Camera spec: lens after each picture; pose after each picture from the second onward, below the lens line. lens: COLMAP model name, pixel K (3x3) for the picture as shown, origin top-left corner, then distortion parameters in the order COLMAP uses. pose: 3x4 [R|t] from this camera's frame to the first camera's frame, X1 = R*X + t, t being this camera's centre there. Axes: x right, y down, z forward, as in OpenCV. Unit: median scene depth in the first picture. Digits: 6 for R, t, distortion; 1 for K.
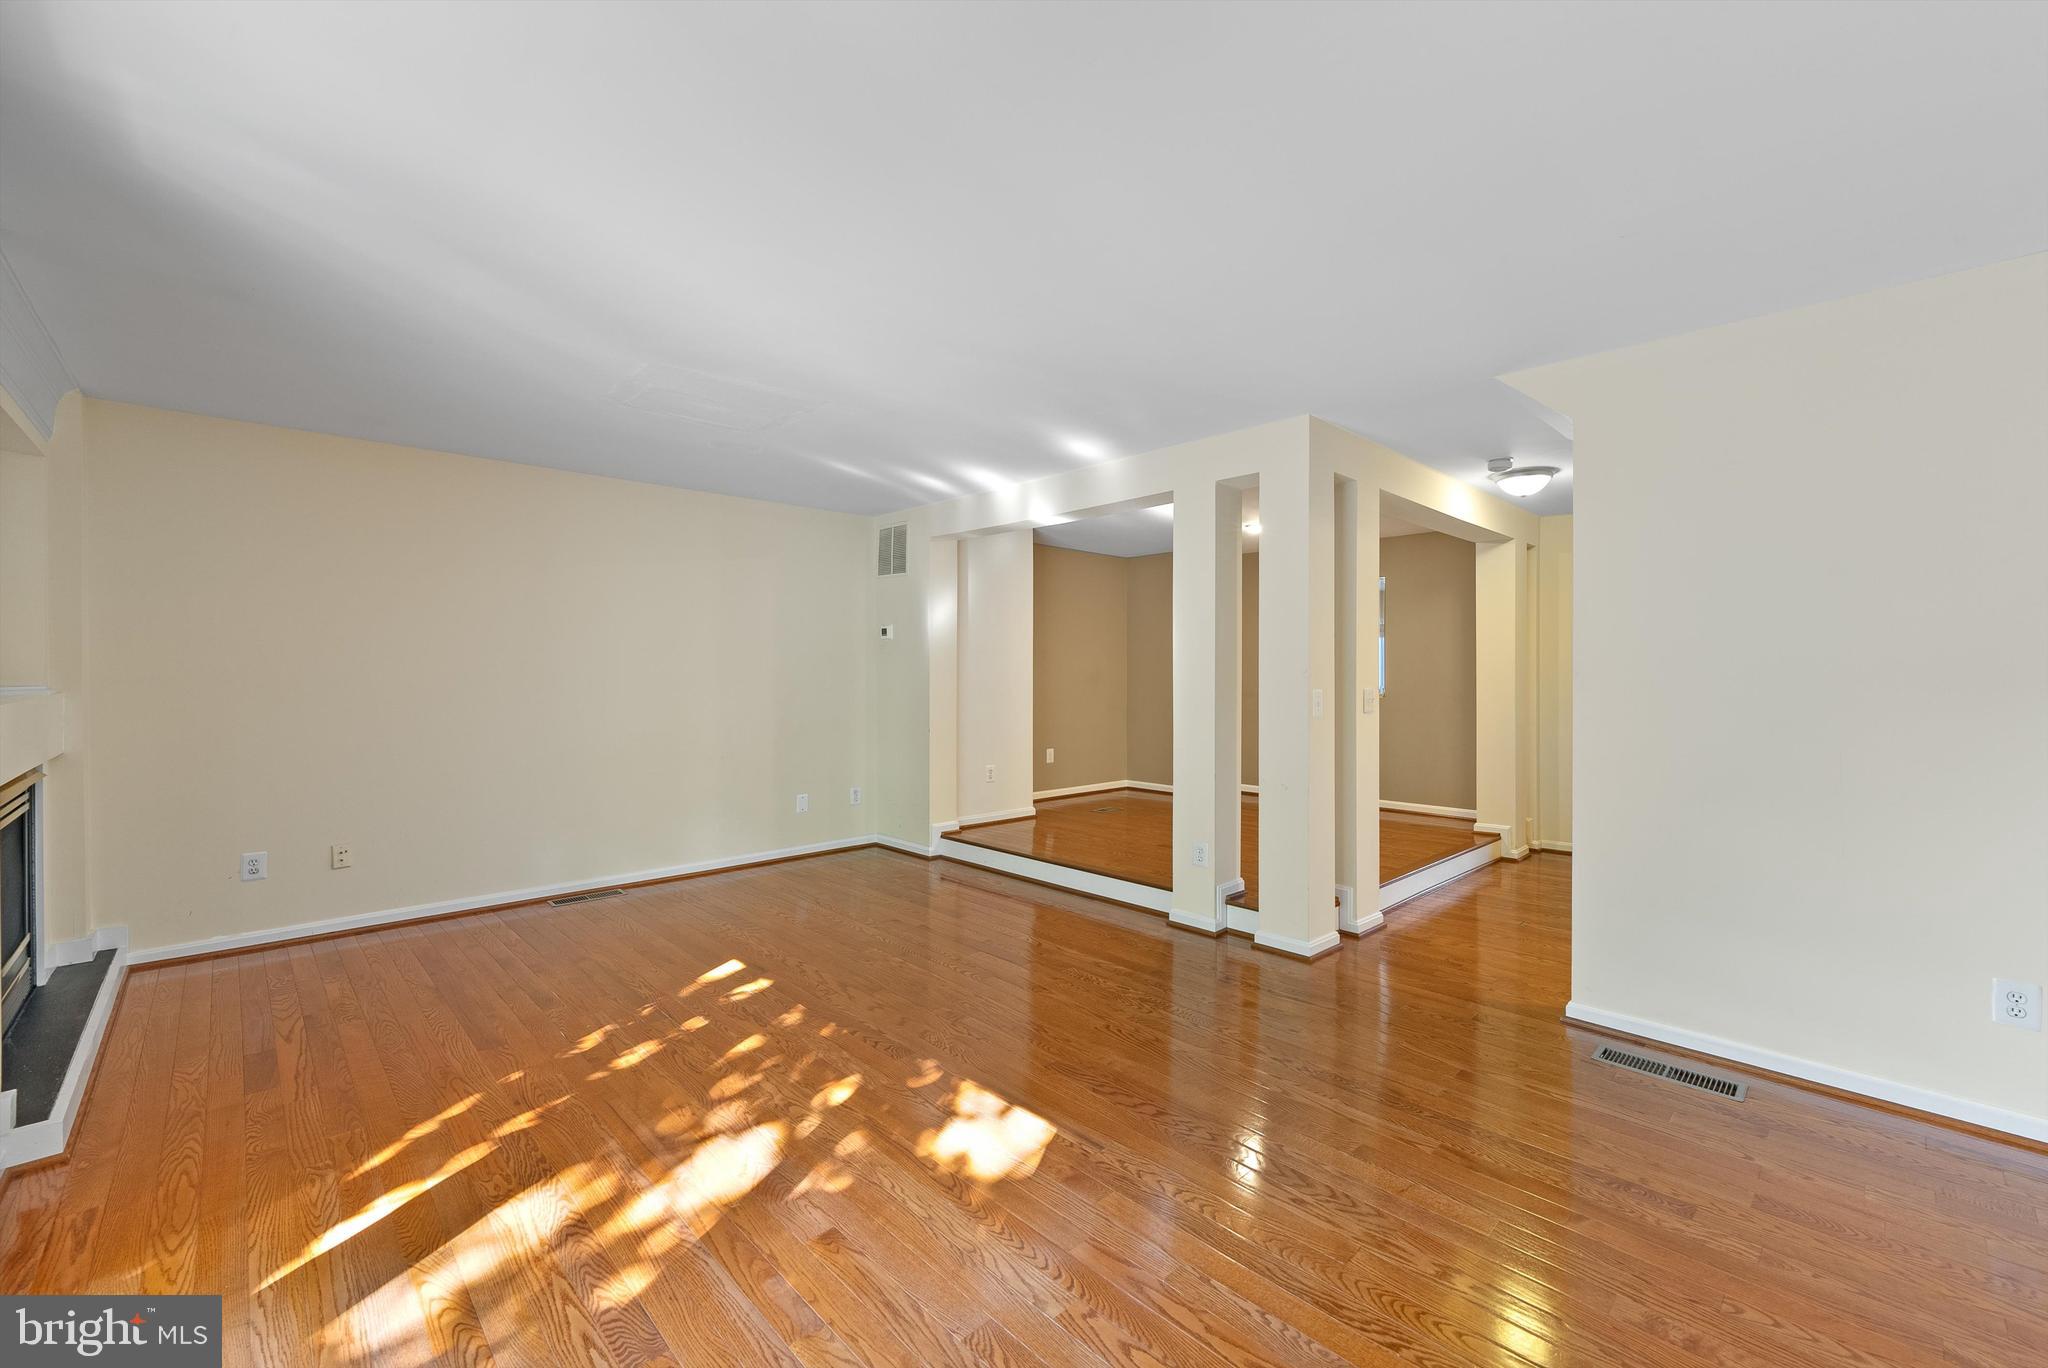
lens RADIAL K [[835.7, 0, 1020.3], [0, 835.7, 670.8], [0, 0, 1]] dist [0.000112, -0.000917]
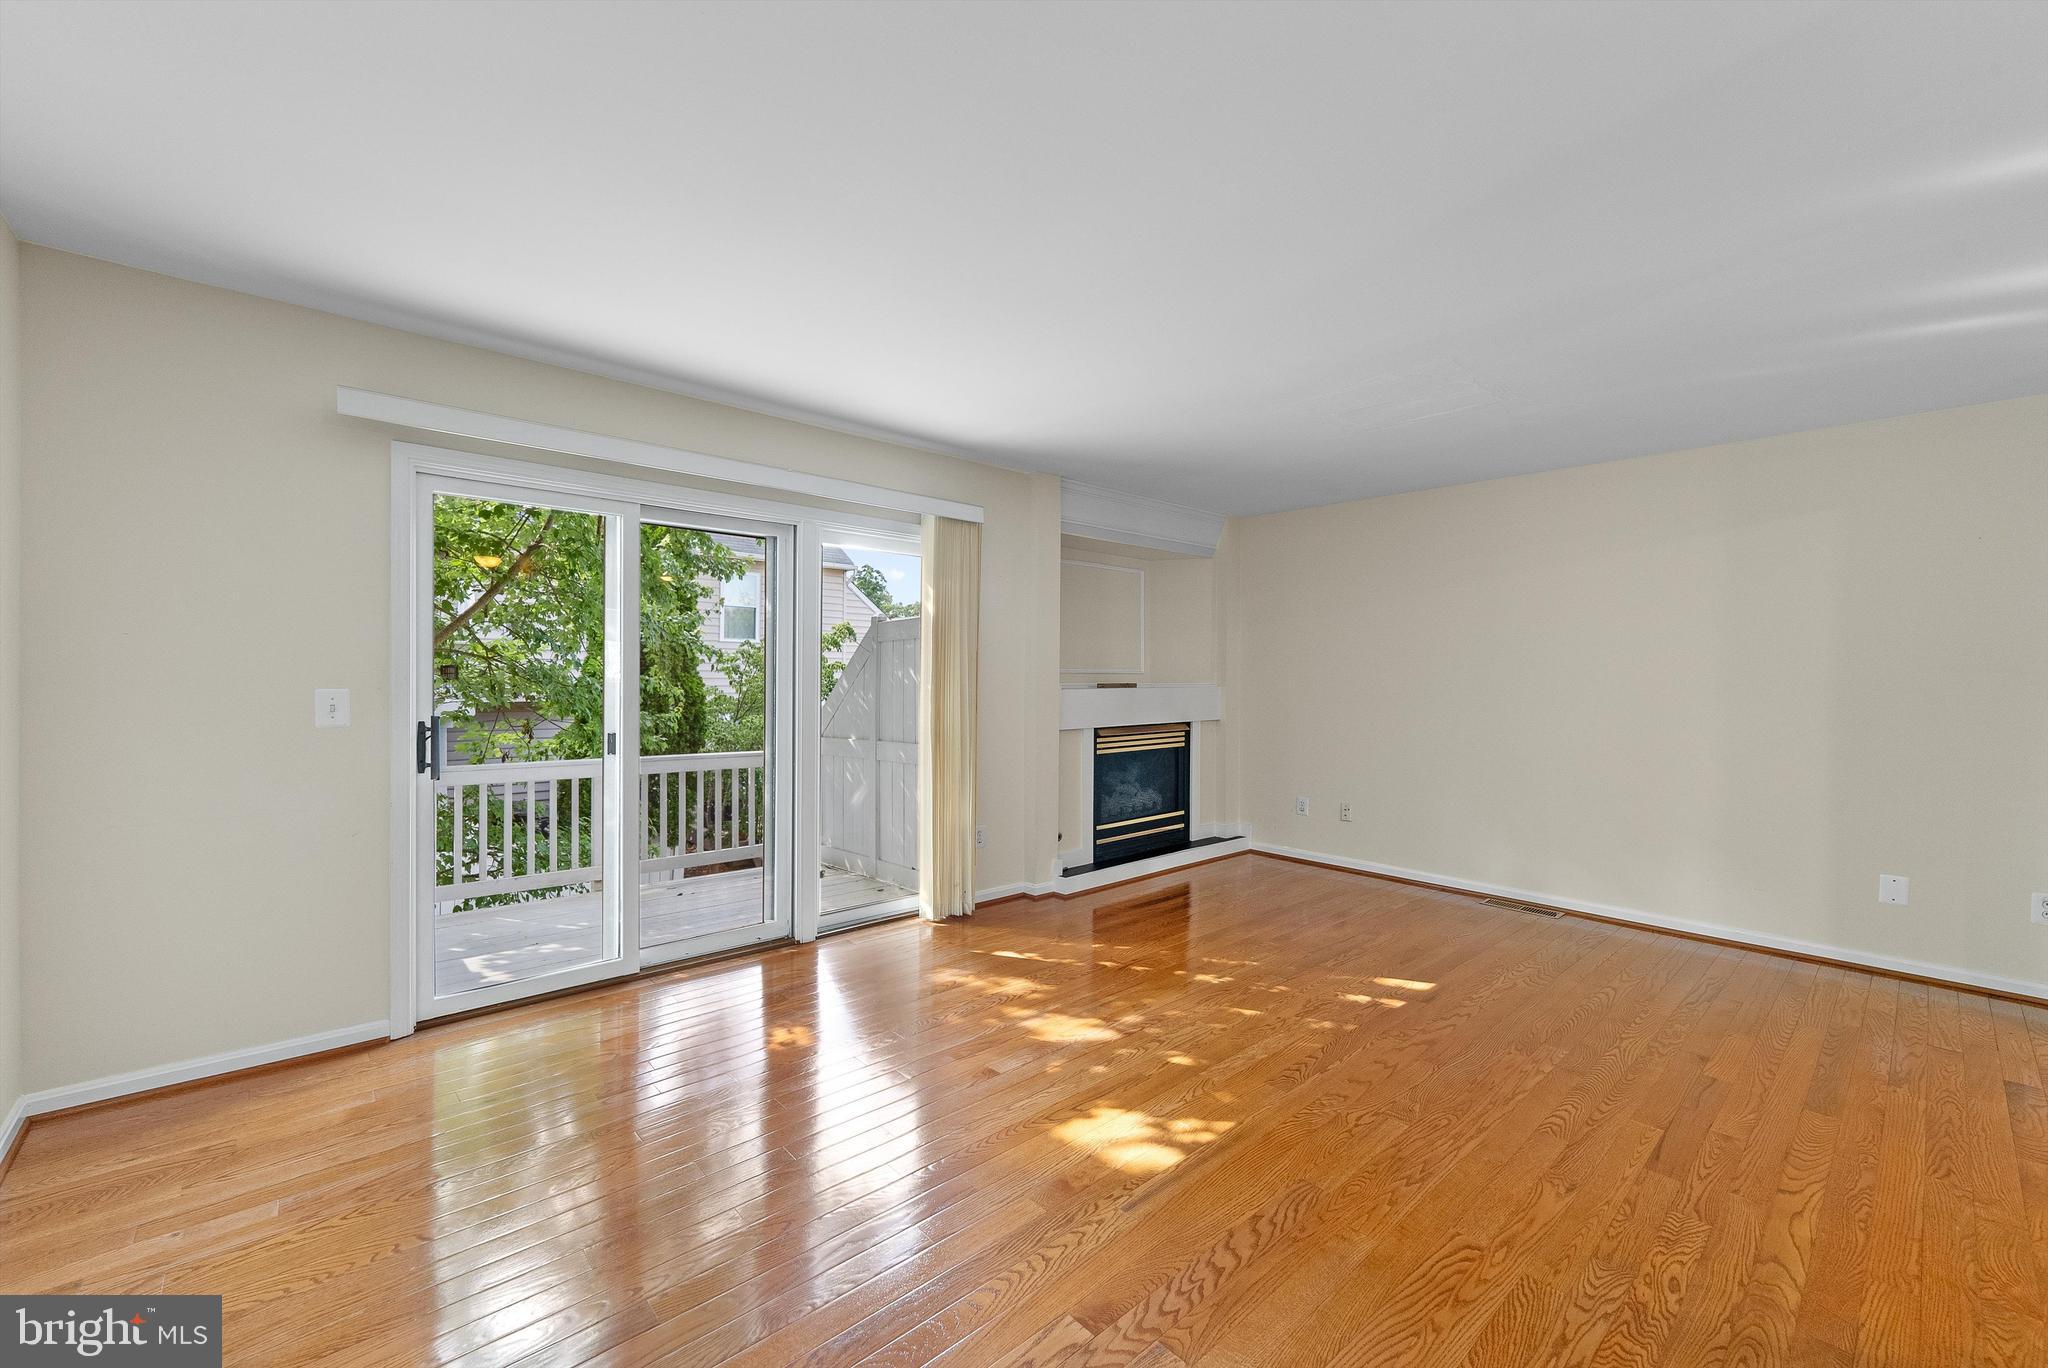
lens RADIAL K [[835.7, 0, 1022.0], [0, 835.7, 678.6], [0, 0, 1]] dist [0.000112, -0.000917]
pose [[-0.014976, 0.011561, -0.999821, 0.626695], [-0.011183, 0.999869, 0.011729, -0.003133], [0.999825, 0.011357, -0.014845, 0.571058]]
